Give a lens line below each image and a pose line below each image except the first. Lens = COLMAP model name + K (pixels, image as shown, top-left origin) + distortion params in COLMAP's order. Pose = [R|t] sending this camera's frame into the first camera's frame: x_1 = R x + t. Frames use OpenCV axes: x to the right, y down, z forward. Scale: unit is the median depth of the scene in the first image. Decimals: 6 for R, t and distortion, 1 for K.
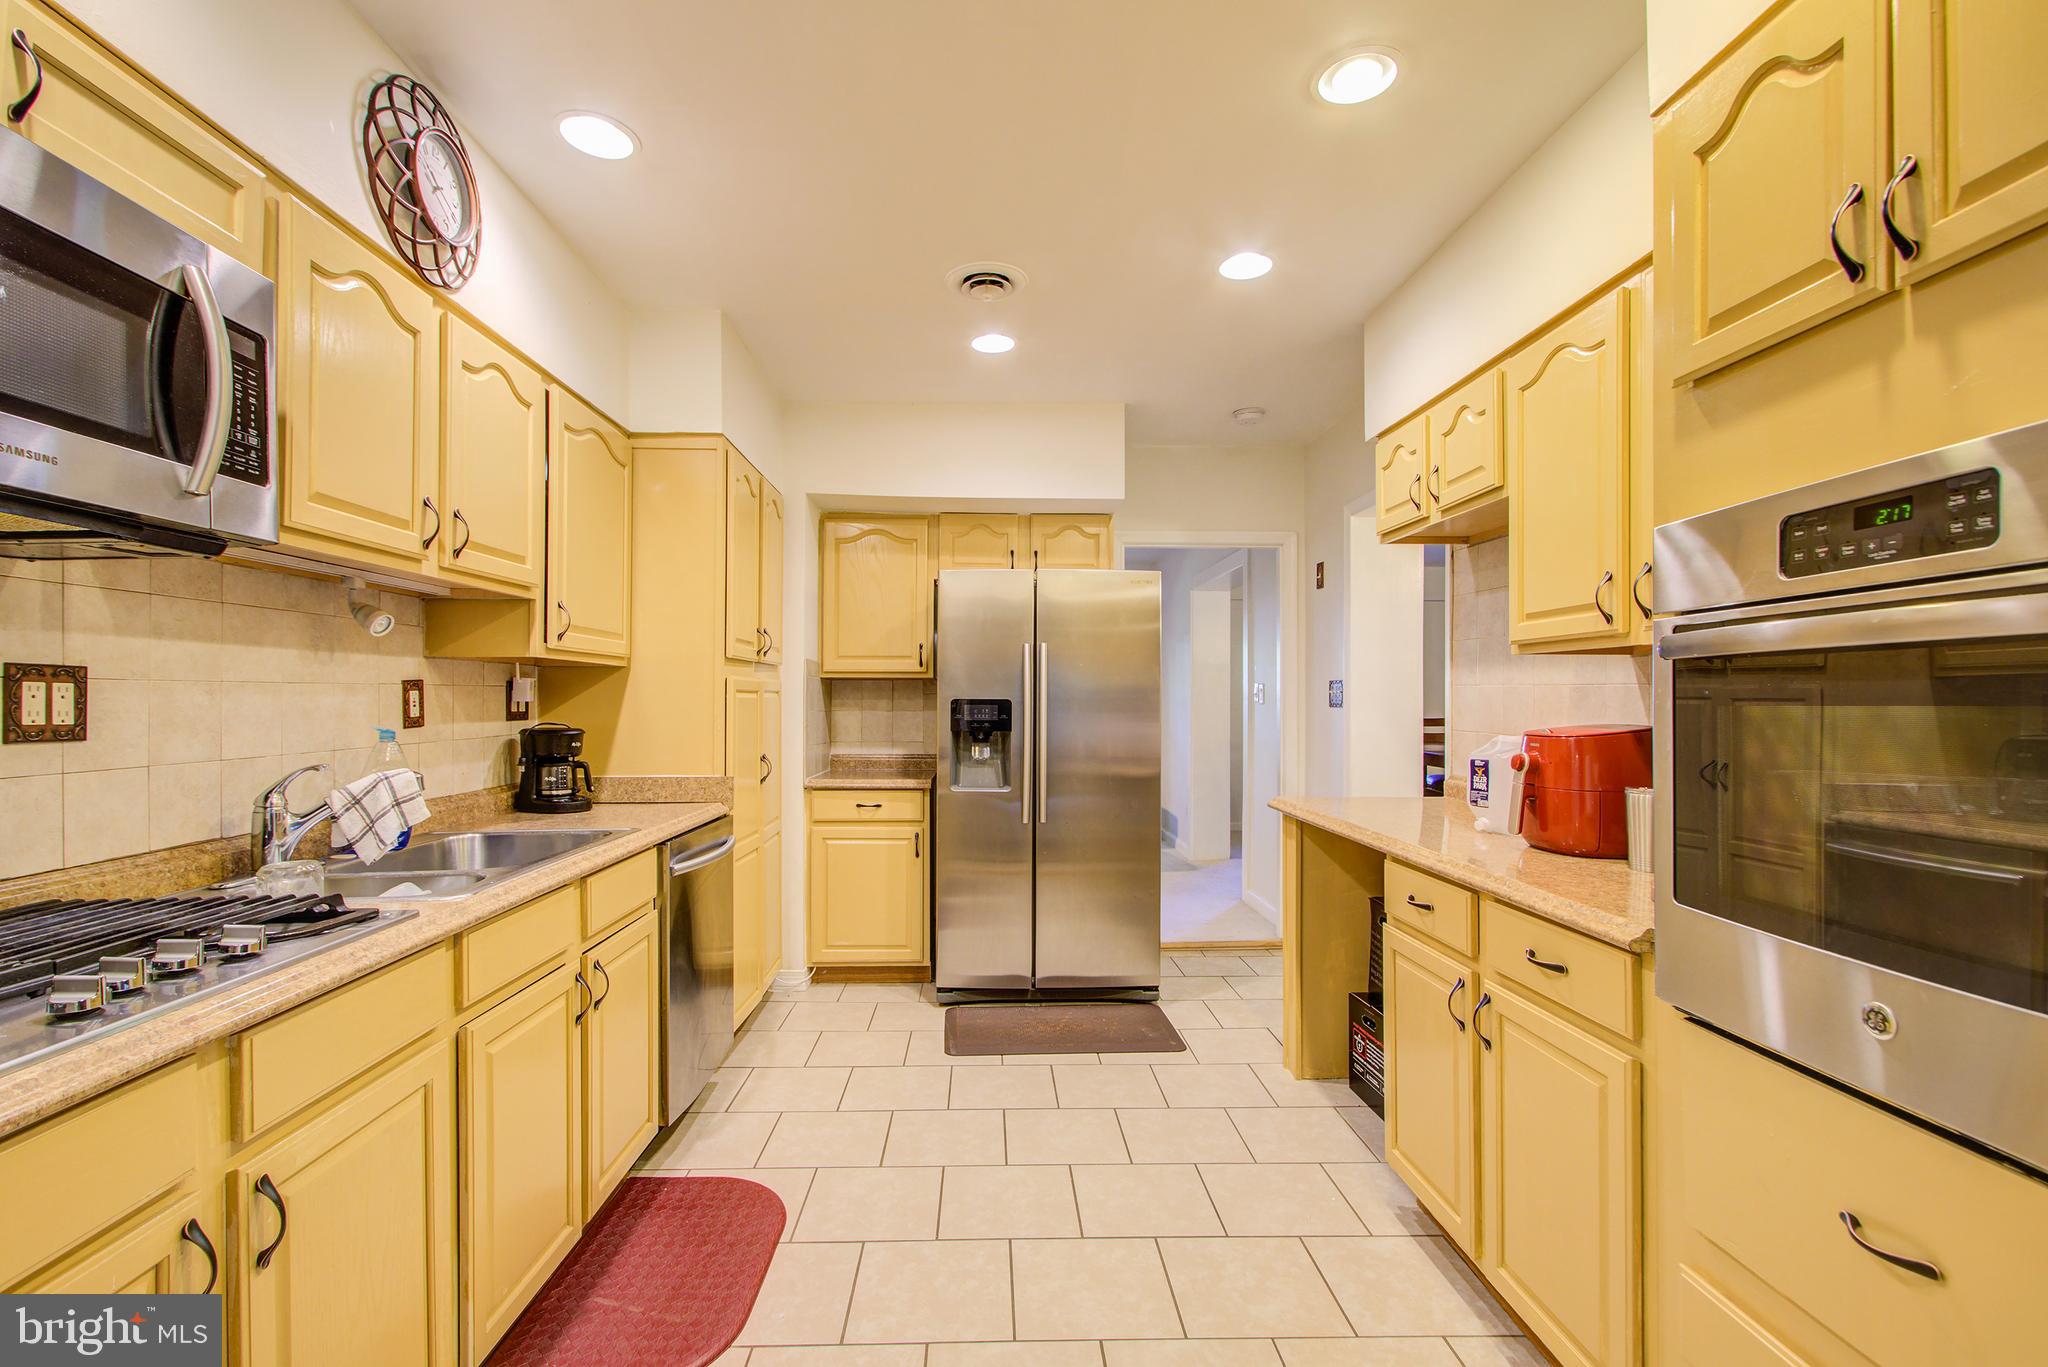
lens RADIAL K [[918.0, 0, 1000.4], [0, 918.0, 692.5], [0, 0, 1]] dist [0.007643, 0.000354]
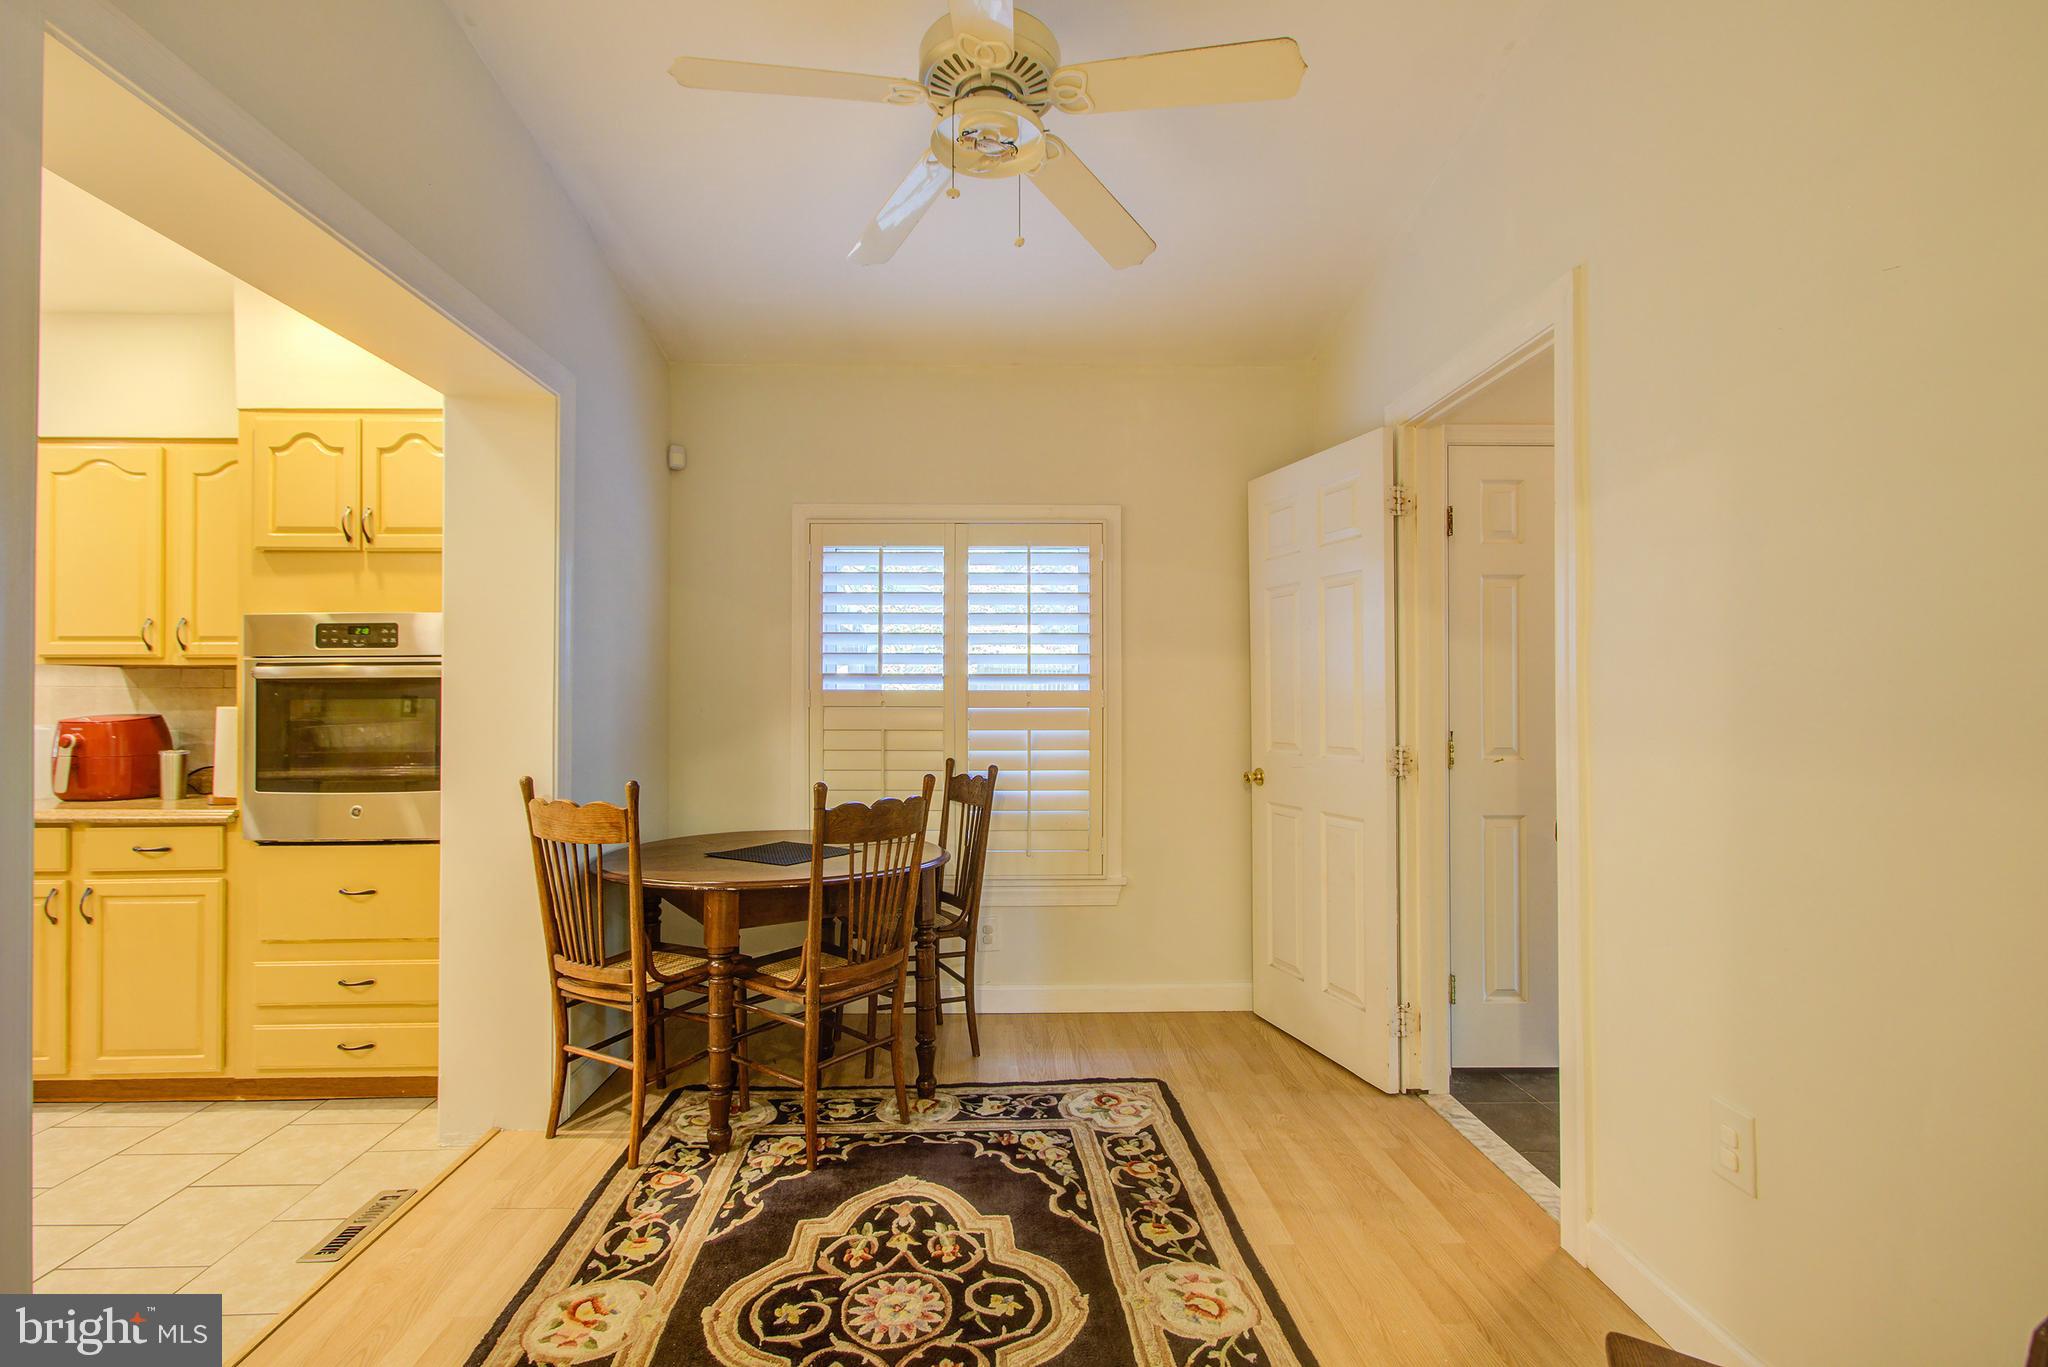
lens RADIAL K [[918.0, 0, 1006.0], [0, 918.0, 694.2], [0, 0, 1]] dist [0.007643, 0.000354]
pose [[-0.005912, 0.007455, 0.999955, -0.880958], [-0.007084, 0.999947, -0.007497, 0.002489], [-0.999957, -0.007128, -0.005858, -0.448239]]
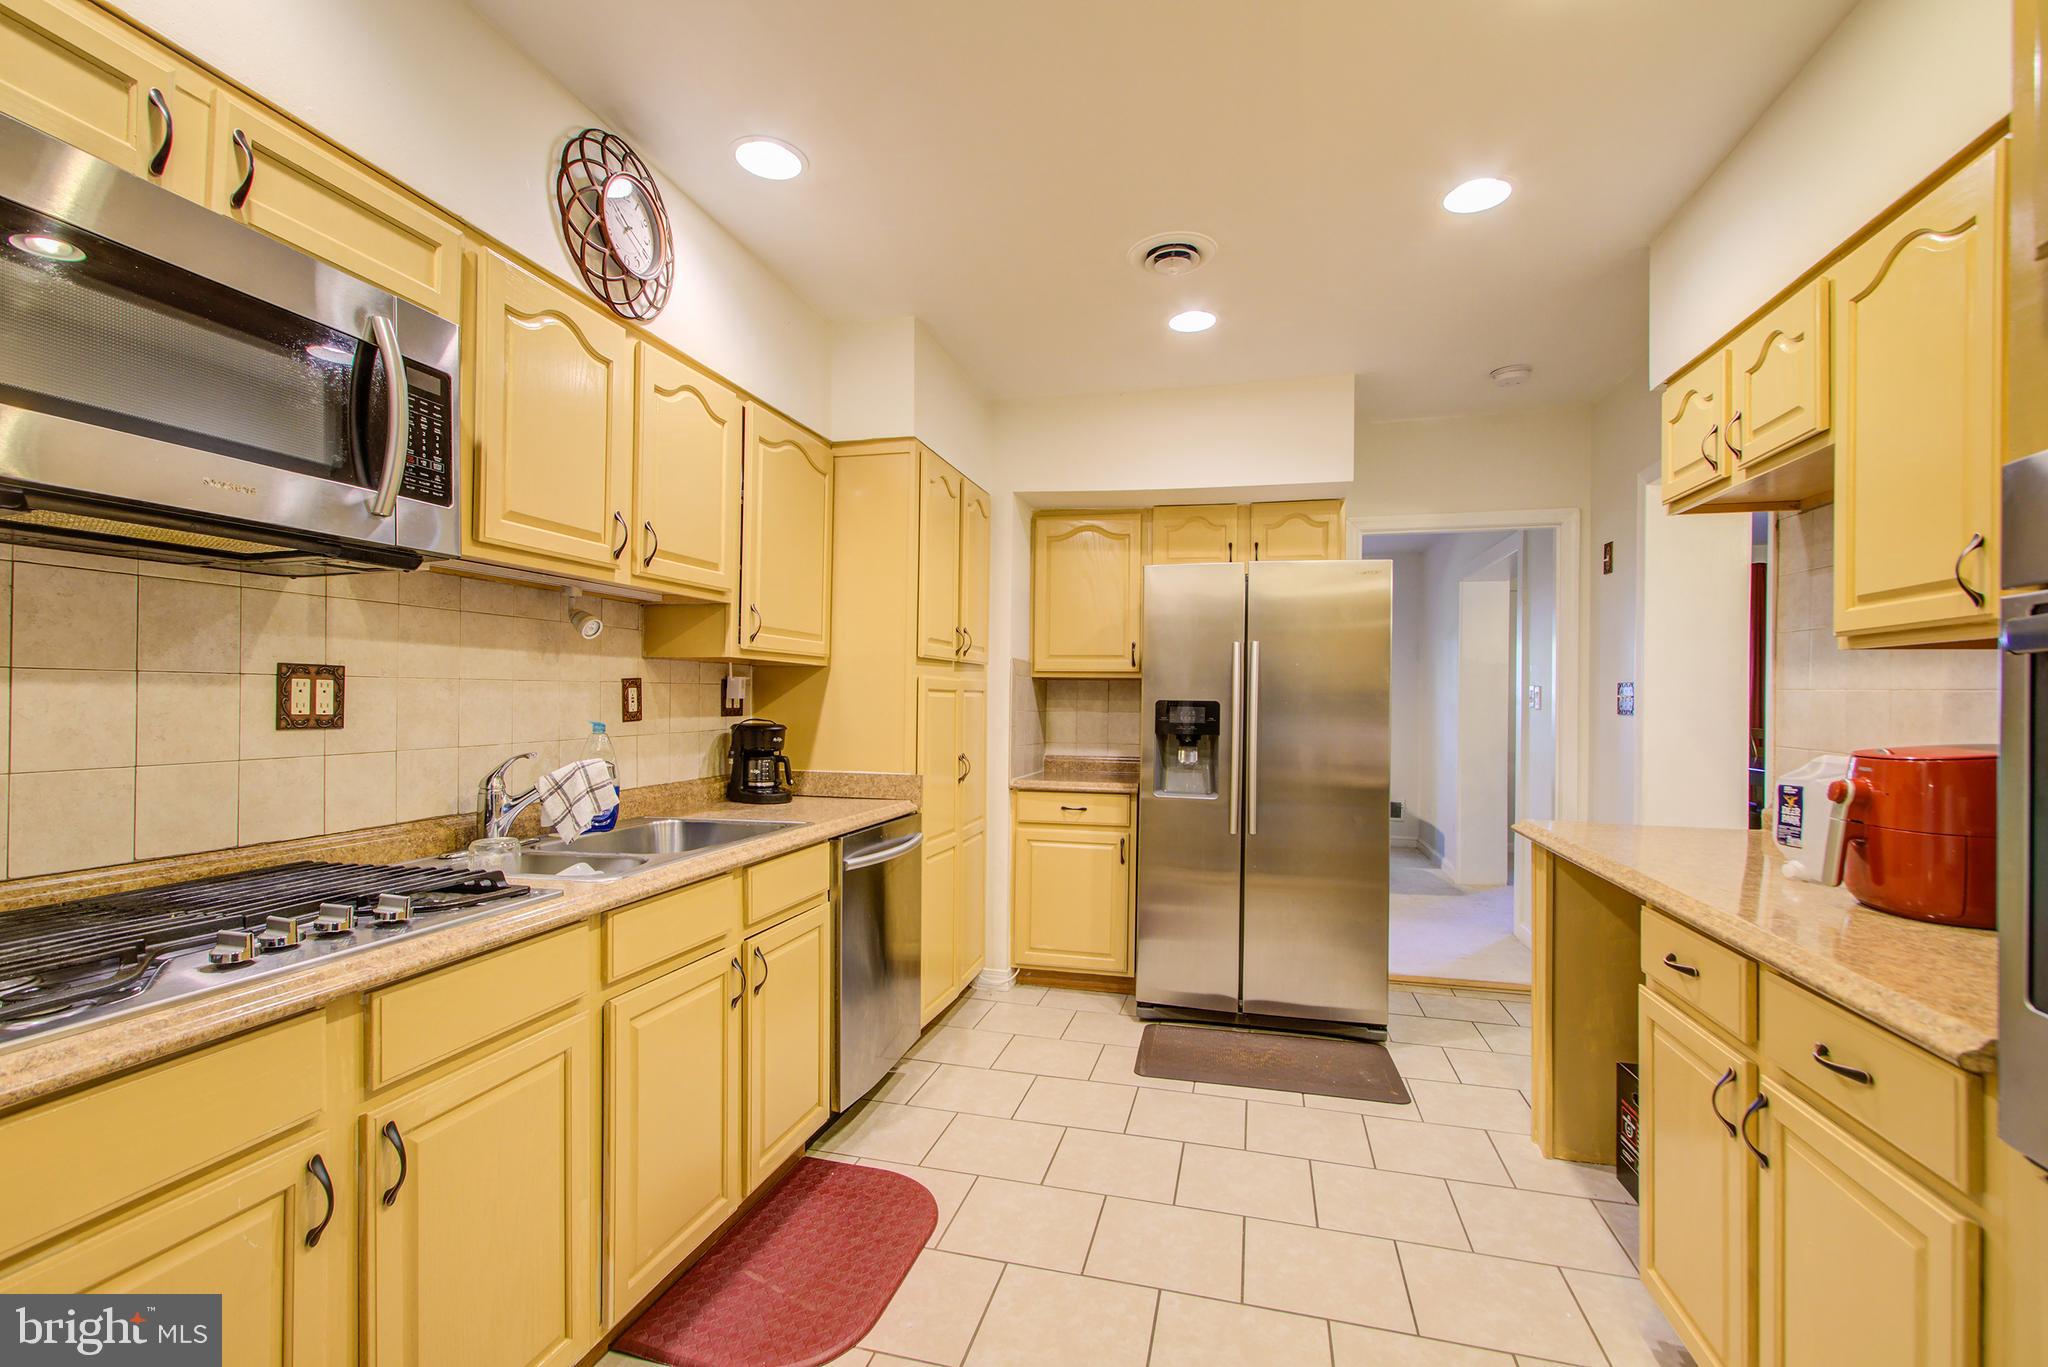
lens RADIAL K [[918.0, 0, 1003.0], [0, 918.0, 692.3], [0, 0, 1]] dist [0.007643, 0.000354]
pose [[0.959289, 0.007570, -0.282325, 0.117006], [-0.007681, 0.999970, 0.000715, -0.001118], [0.282322, 0.001482, 0.959319, 0.074066]]
